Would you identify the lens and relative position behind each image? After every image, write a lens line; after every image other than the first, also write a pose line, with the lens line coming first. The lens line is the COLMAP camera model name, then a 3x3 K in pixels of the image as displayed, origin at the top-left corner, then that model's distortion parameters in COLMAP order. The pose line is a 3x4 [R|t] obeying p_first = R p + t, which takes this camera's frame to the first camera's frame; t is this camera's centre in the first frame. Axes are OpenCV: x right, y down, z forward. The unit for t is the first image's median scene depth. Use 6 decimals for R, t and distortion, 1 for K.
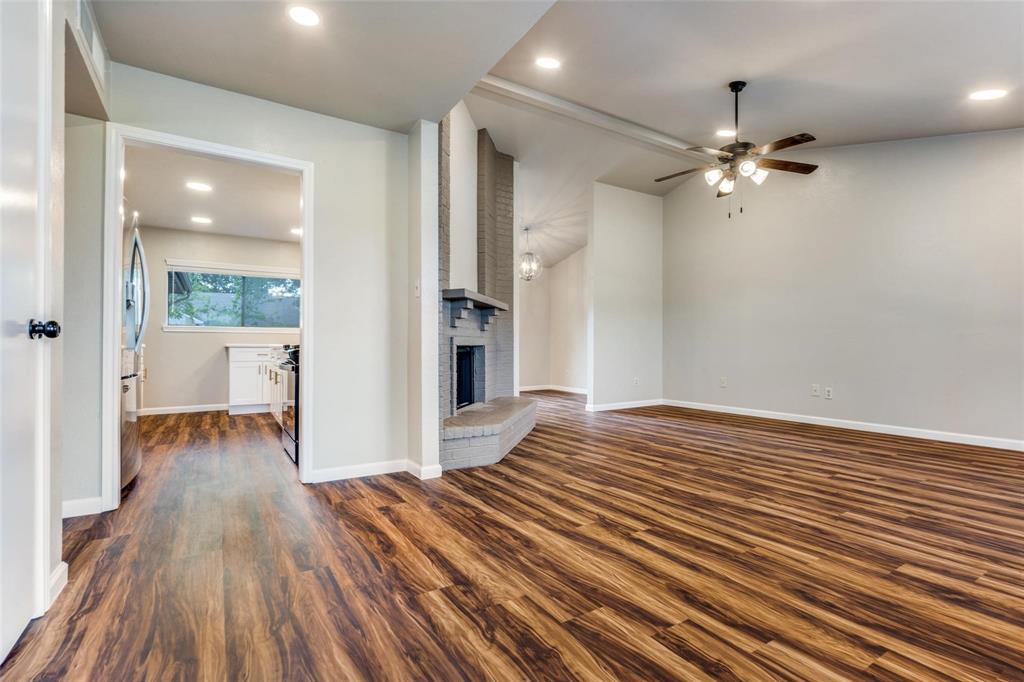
lens RADIAL K [[471.9, 0, 513.7], [0, 471.9, 342.6], [0, 0, 1]] dist [-0.000729, 0.000641]
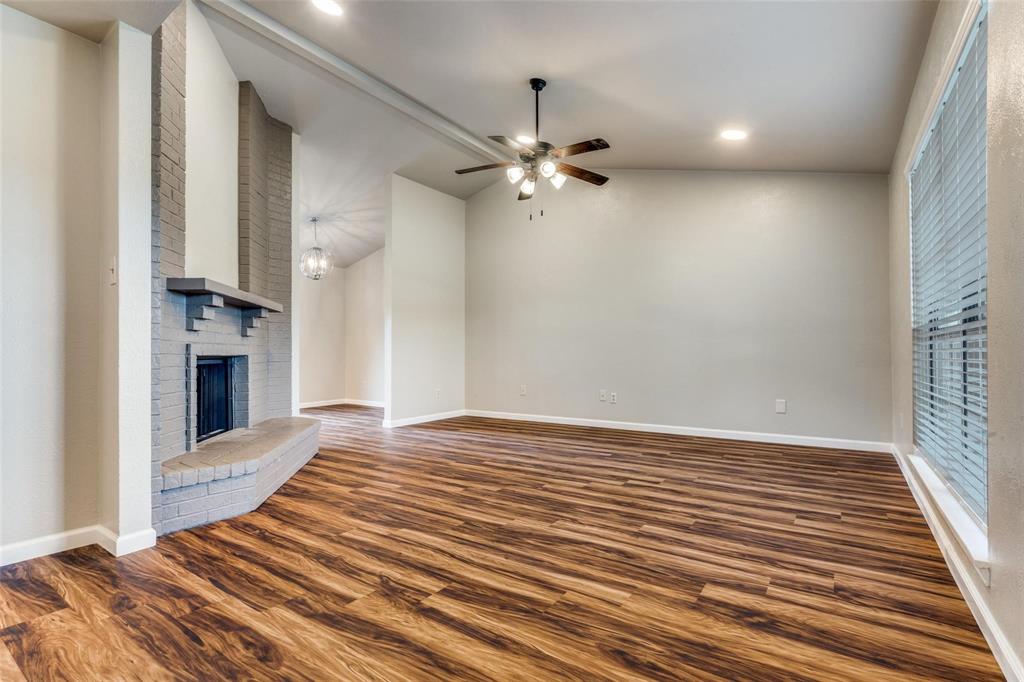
lens RADIAL K [[471.4, 0, 510.4], [0, 471.4, 347.3], [0, 0, 1]] dist [-0.000068, 0.000908]
pose [[0.921936, 0.000817, 0.387340, 0.061874], [0.002423, 0.999966, -0.007874, 0.000450], [-0.387334, 0.008198, 0.921903, 0.170575]]
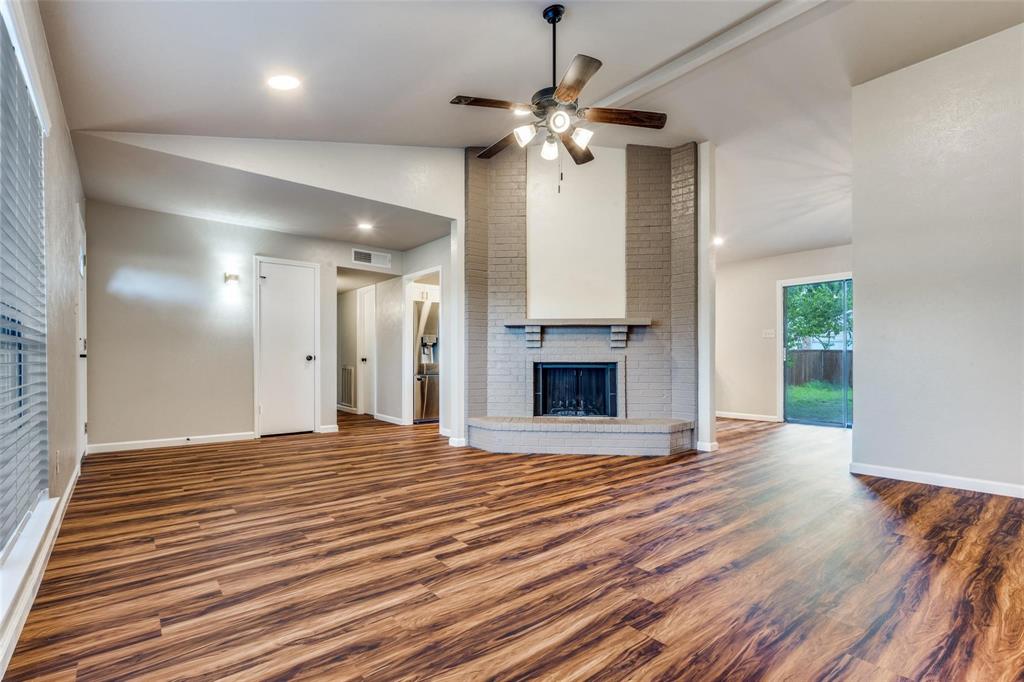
lens RADIAL K [[471.4, 0, 510.4], [0, 471.4, 347.3], [0, 0, 1]] dist [-0.000068, 0.000908]
pose [[0.124361, -0.028135, -0.991838, 1.487992], [0.007754, 0.999595, -0.027383, -0.000056], [0.992207, -0.004285, 0.124529, 1.029452]]
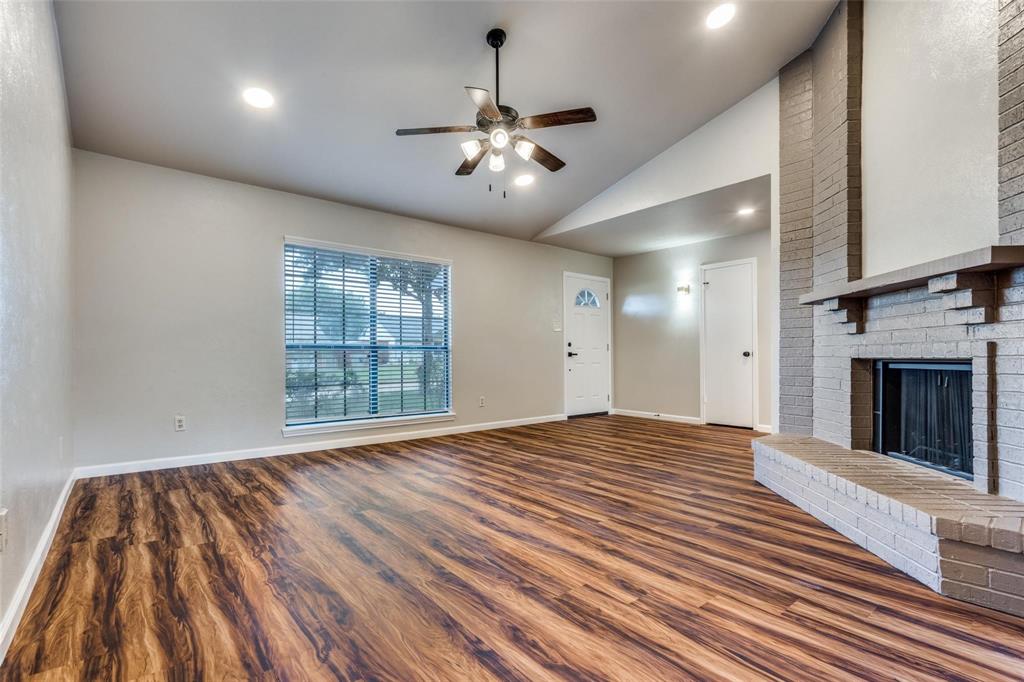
lens RADIAL K [[471.4, 0, 510.4], [0, 471.4, 347.3], [0, 0, 1]] dist [-0.000068, 0.000908]
pose [[-0.992732, -0.000968, -0.120340, 0.677842], [0.002731, 0.999529, -0.030567, 0.013260], [0.120313, -0.030674, -0.992262, 2.227207]]
